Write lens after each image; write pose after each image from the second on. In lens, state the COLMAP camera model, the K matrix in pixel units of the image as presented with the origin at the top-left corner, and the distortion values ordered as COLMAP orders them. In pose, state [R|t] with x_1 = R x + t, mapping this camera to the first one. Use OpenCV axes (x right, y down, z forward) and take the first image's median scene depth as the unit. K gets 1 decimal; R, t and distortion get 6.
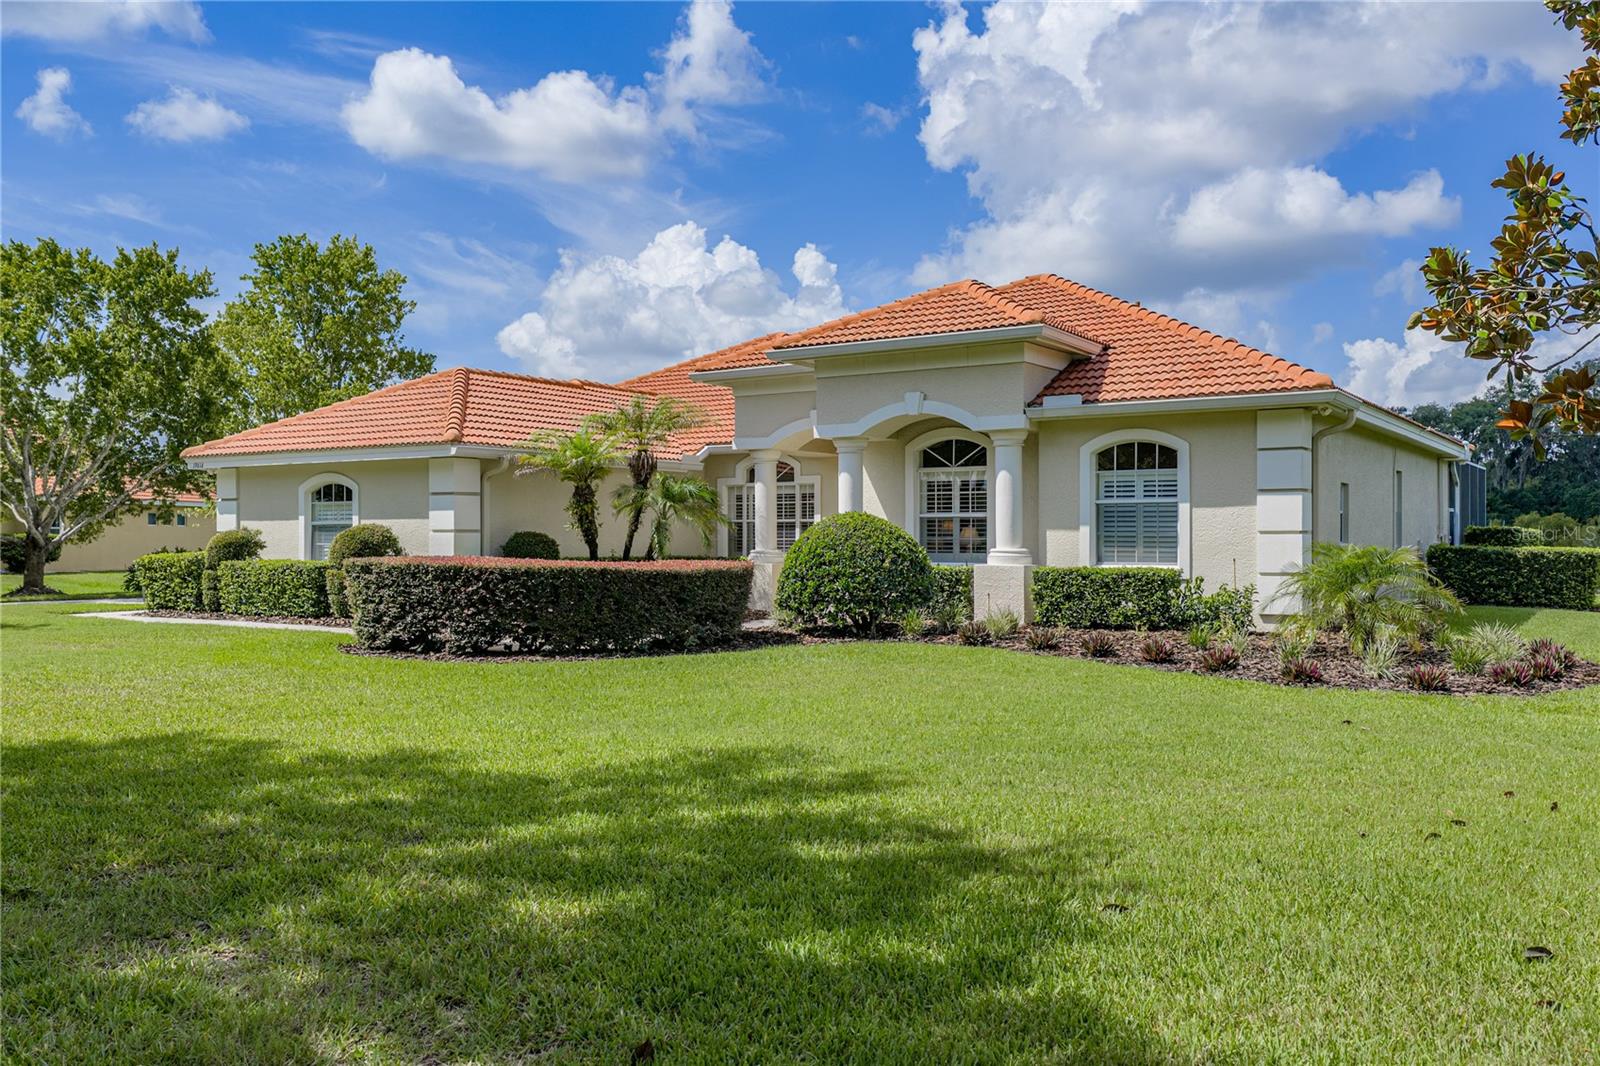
lens RADIAL K [[1341.2, 0, 800.0], [0, 1341.2, 533.0], [0, 0, 1]] dist [0.034185, -0.012858]
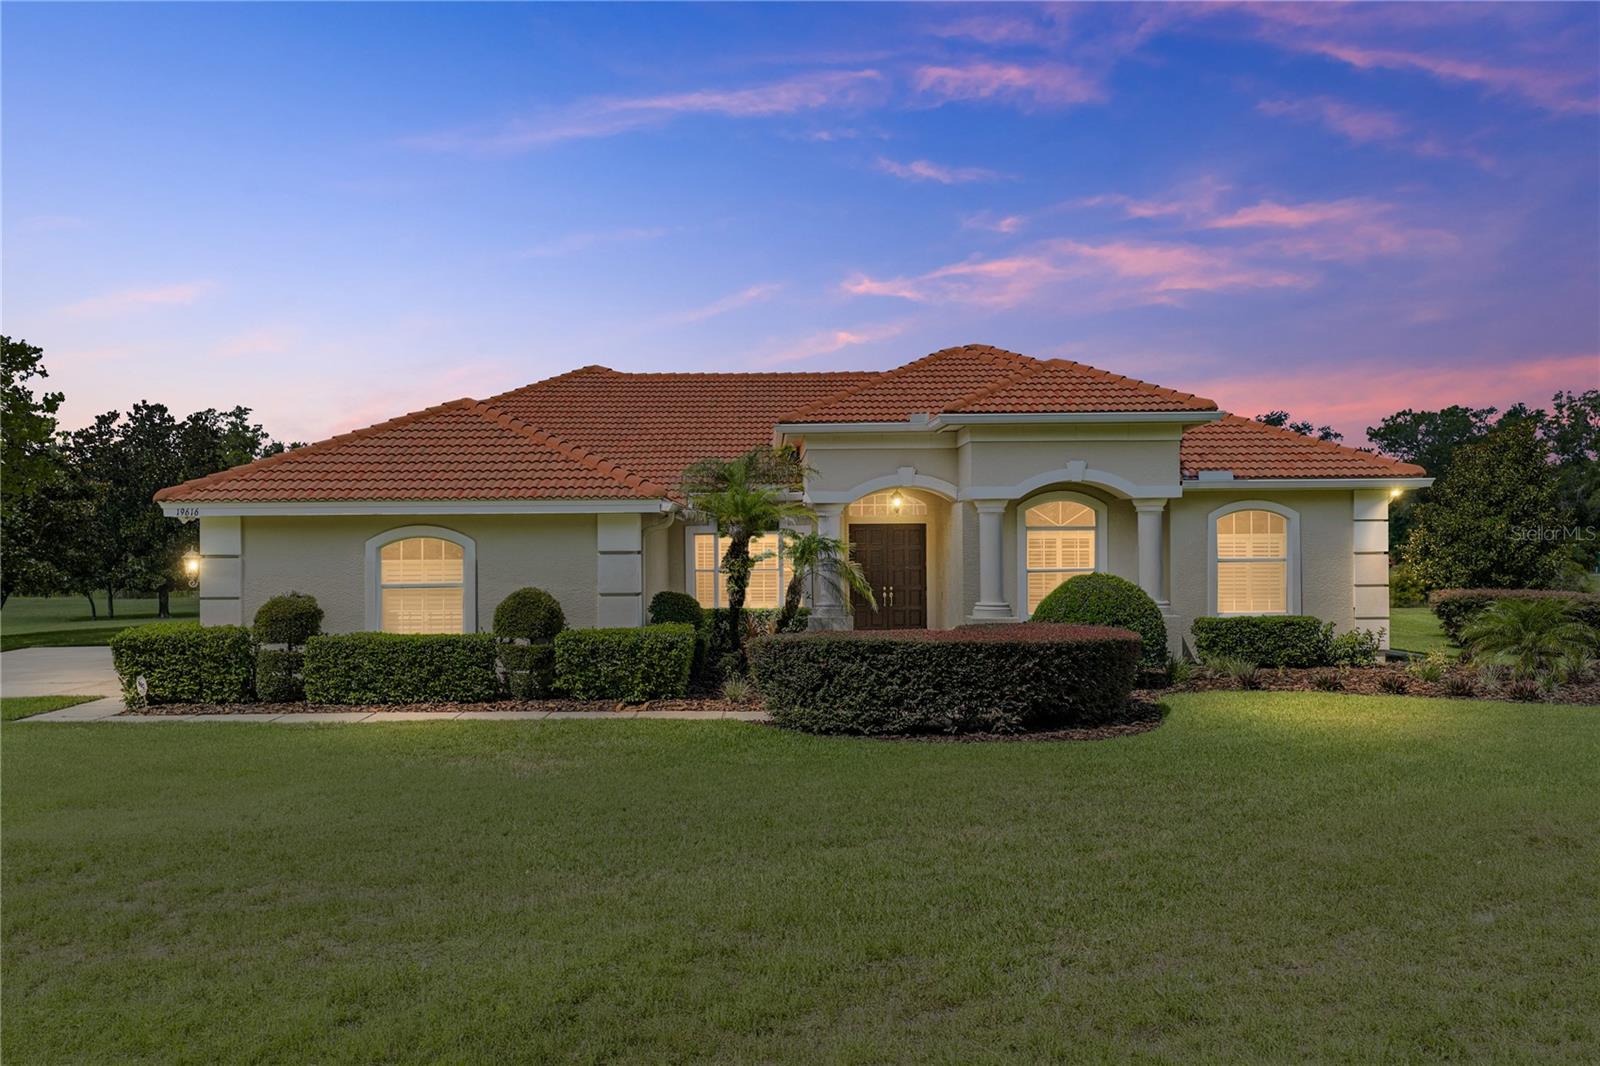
lens RADIAL K [[1341.2, 0, 800.0], [0, 1341.2, 533.0], [0, 0, 1]] dist [0.034185, -0.012858]
pose [[0.829472, 0.001327, 0.558547, -0.715046], [0.004242, 0.999953, -0.008676, -0.036584], [-0.558532, 0.009566, 0.829428, 0.210708]]
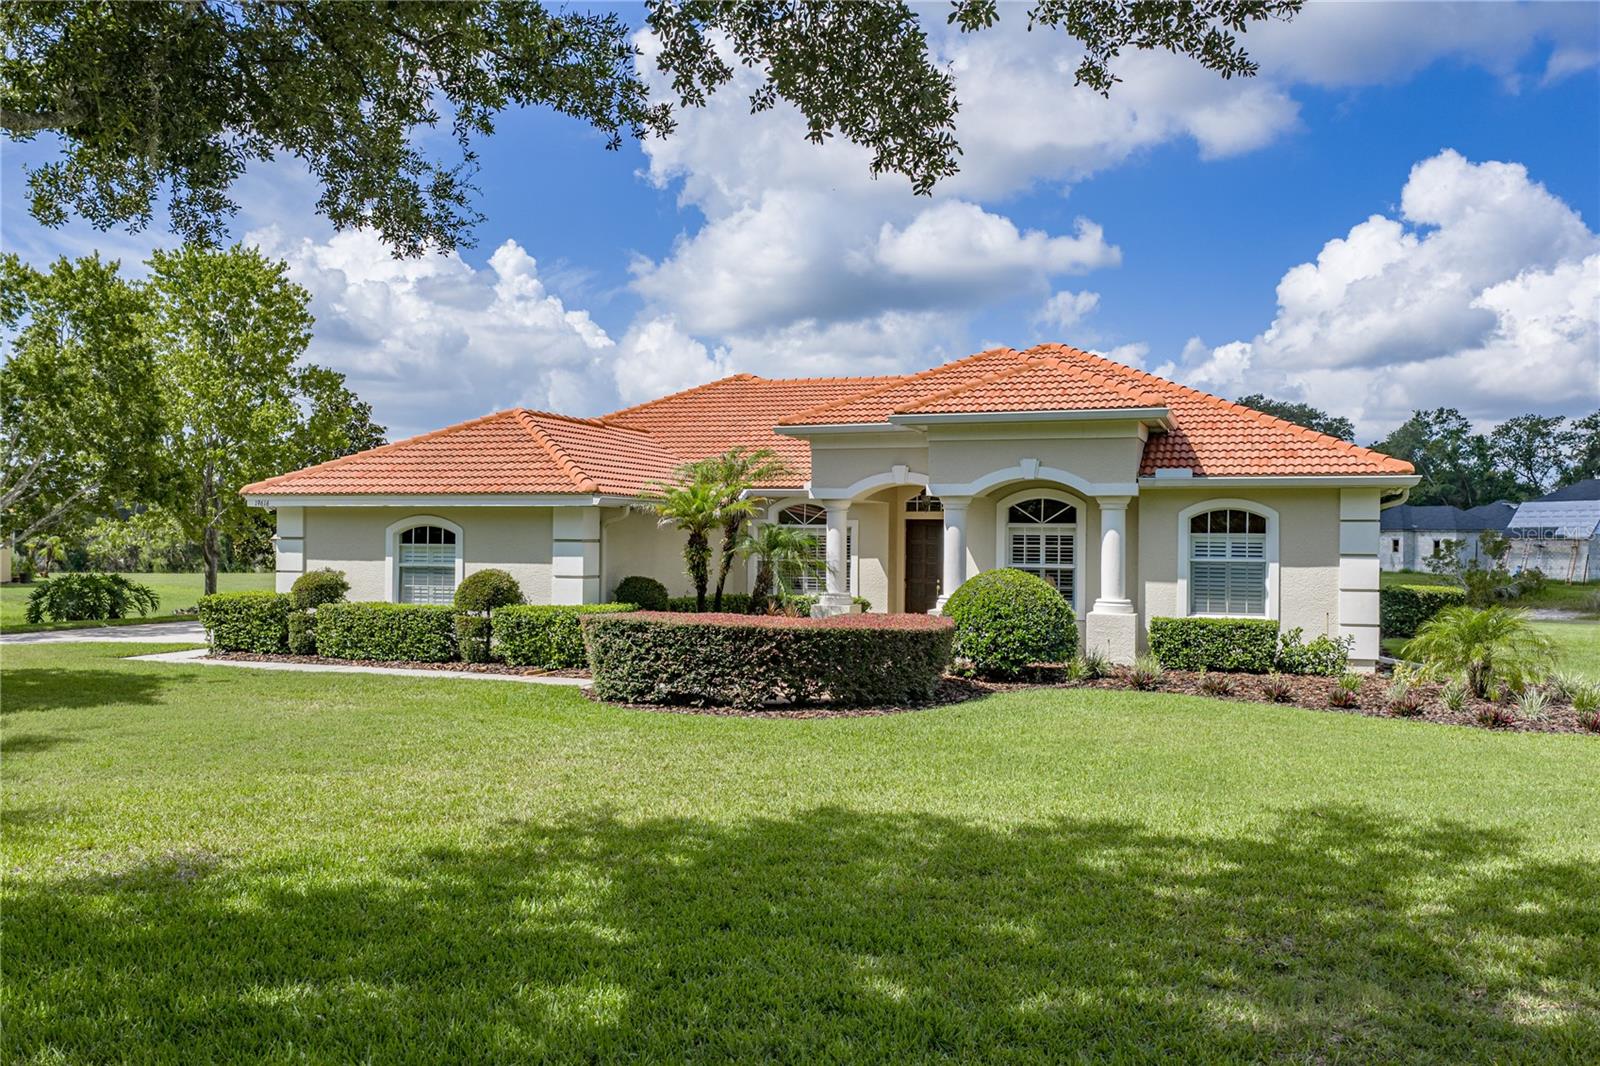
lens RADIAL K [[1333.0, 0, 796.6], [0, 1333.0, 532.3], [0, 0, 1]] dist [0.026911, -0.003163]
pose [[0.972509, 0.012522, 0.232530, -0.360005], [-0.012170, 0.999922, -0.002948, -0.037535], [-0.232549, 0.000037, 0.972585, -0.037700]]
